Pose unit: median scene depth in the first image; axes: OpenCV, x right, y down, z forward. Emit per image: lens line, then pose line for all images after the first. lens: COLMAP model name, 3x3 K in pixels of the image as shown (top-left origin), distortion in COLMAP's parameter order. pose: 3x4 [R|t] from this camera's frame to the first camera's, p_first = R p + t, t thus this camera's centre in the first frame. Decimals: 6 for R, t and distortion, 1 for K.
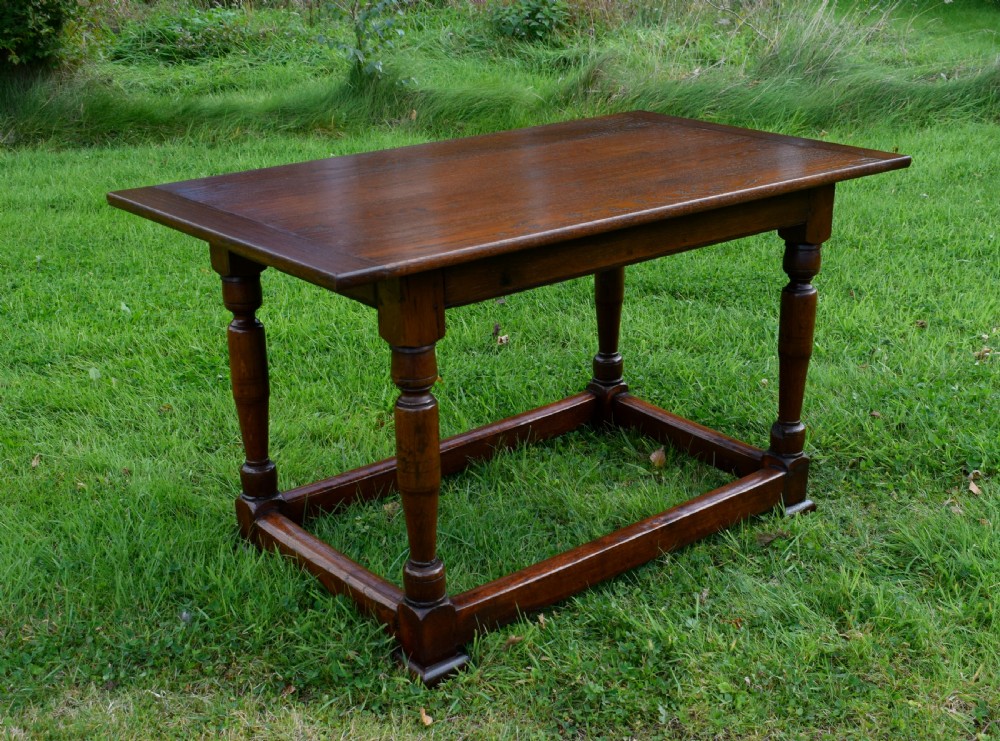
lens RADIAL K [[1351.8, 0, 544.6], [0, 1351.8, 407.7], [0, 0, 1]] dist [-0.020243, -0.017281]
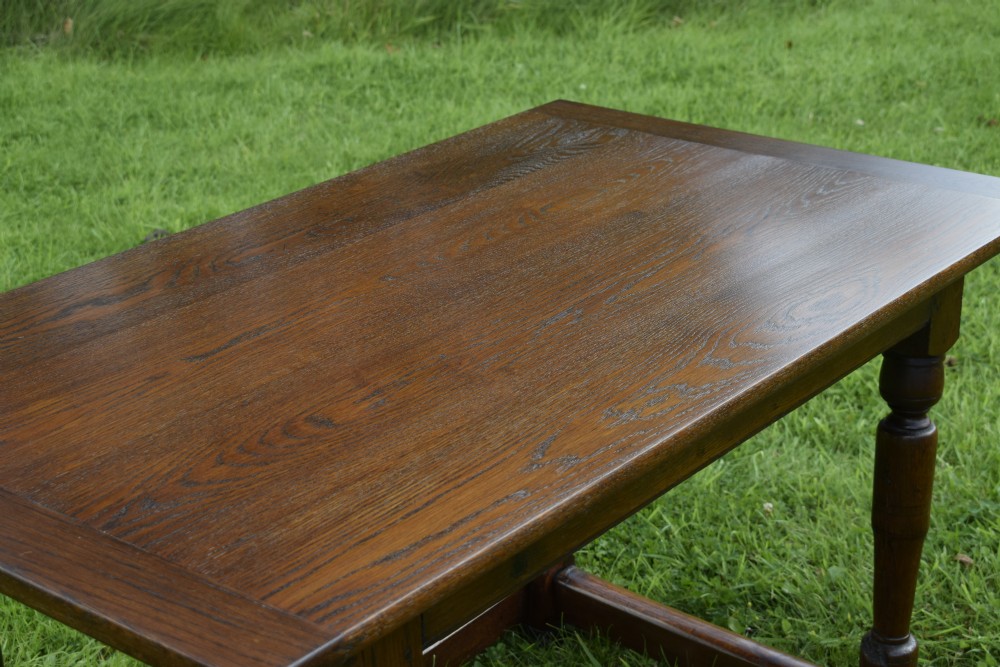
lens RADIAL K [[1787.0, 0, 500.0], [0, 1787.0, 333.5], [0, 0, 1]] dist [-0.023004, 0.047637]
pose [[0.982644, -0.082206, 0.166294, -0.111572], [0.080651, 0.996612, 0.016092, -0.152413], [-0.167054, -0.002401, 0.985945, 0.256214]]
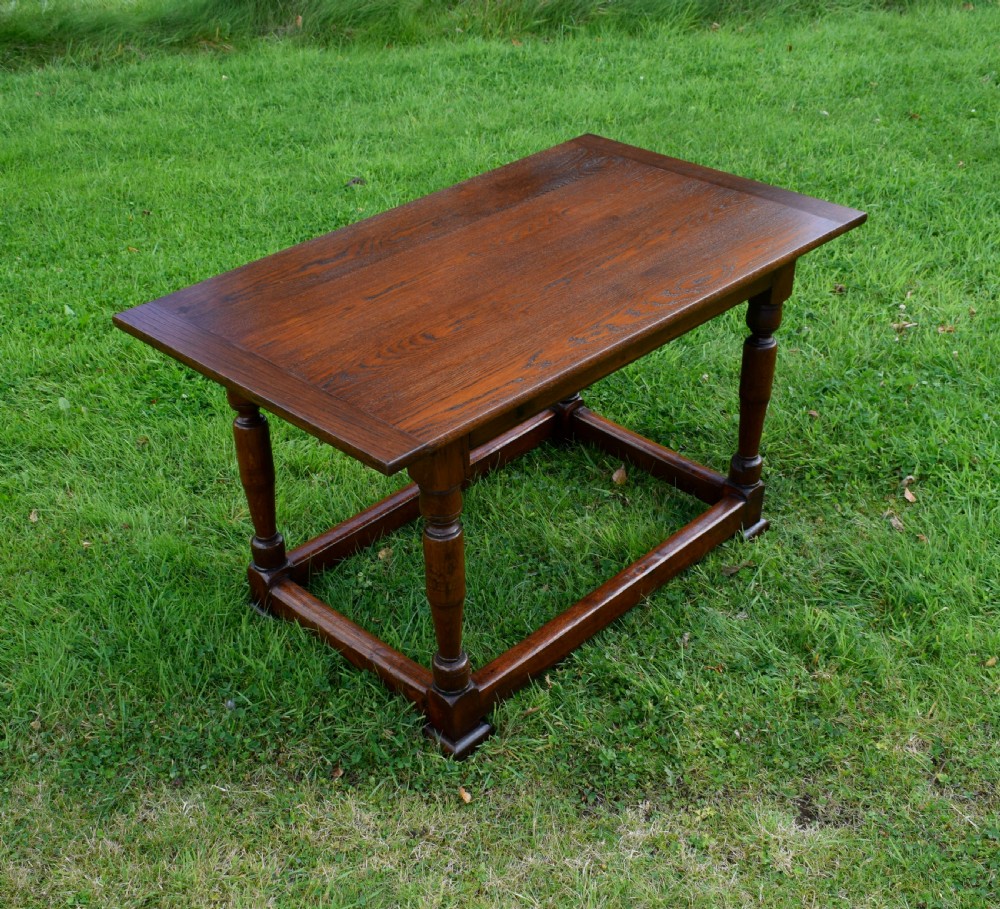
lens RADIAL K [[1322.5, 0, 481.7], [0, 1322.5, 500.8], [0, 0, 1]] dist [-0.029395, 0.003386]
pose [[0.996548, -0.060216, 0.057152, -0.096469], [0.045868, 0.973156, 0.225530, -0.207031], [-0.069198, -0.222130, 0.972558, -0.024521]]
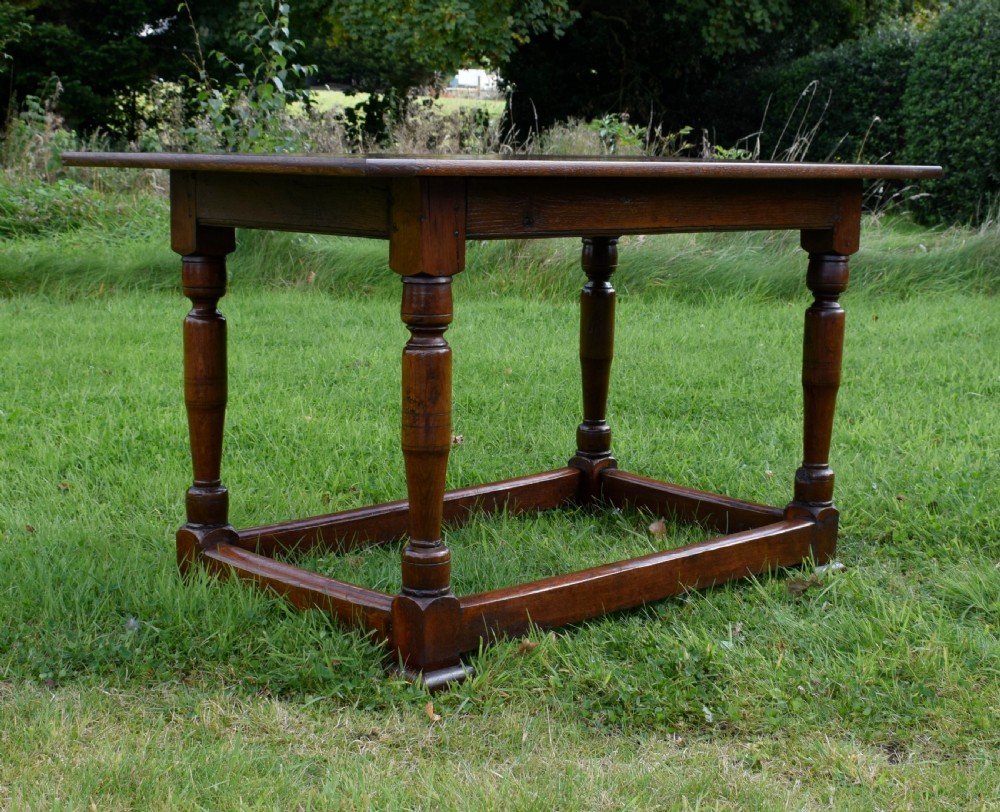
lens RADIAL K [[1686.2, 0, 521.2], [0, 1686.2, 410.5], [0, 0, 1]] dist [-0.023445, -0.053407]
pose [[0.997584, 0.016517, 0.067481, -0.083978], [-0.001829, 0.977235, -0.212154, 0.210424], [-0.069449, 0.211518, 0.974904, -0.054887]]
